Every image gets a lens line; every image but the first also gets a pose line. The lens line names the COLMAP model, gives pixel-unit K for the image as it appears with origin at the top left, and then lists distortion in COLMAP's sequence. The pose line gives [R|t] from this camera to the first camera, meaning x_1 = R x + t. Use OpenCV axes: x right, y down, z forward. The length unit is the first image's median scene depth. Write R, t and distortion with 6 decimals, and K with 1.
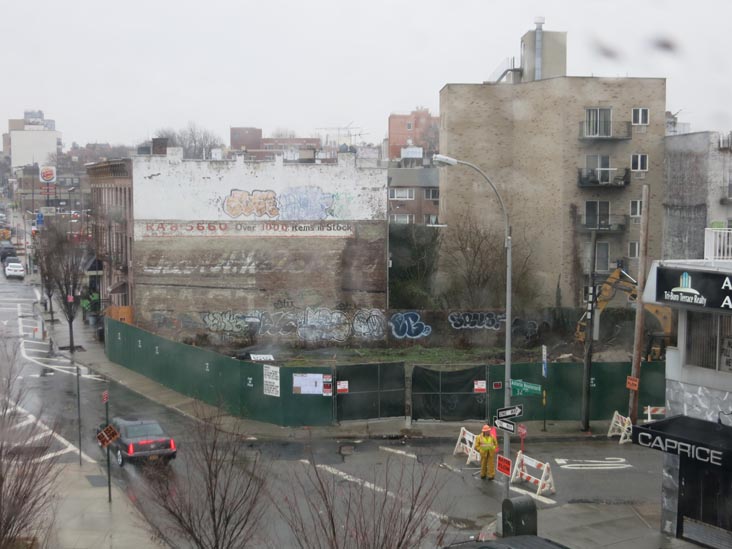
lens RADIAL K [[1008.1, 0, 337.0], [0, 1008.1, 265.2], [0, 0, 1]] dist [-0.076813, 0.000000]
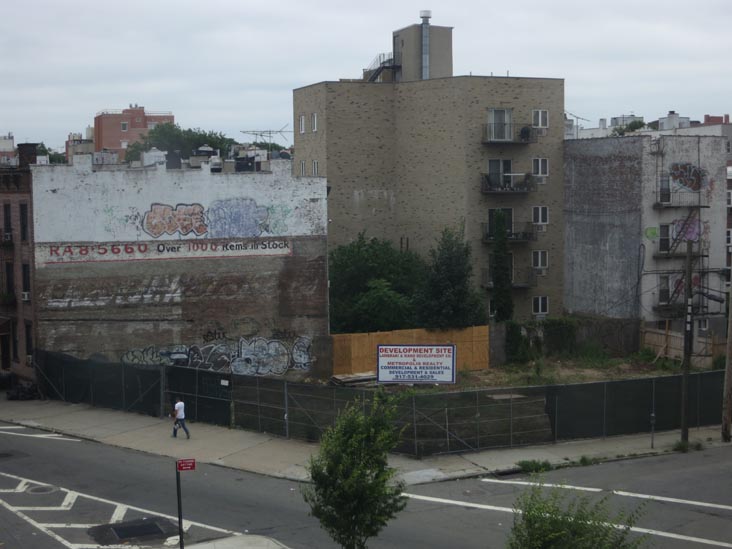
lens RADIAL K [[1147.5, 0, 360.9], [0, 1147.5, 270.8], [0, 0, 1]] dist [-0.131046, 0.000000]
pose [[0.945604, -0.036580, 0.323257, -0.249483], [0.039877, 0.999198, -0.003579, -0.008379], [-0.322867, 0.016274, 0.946304, 0.034539]]
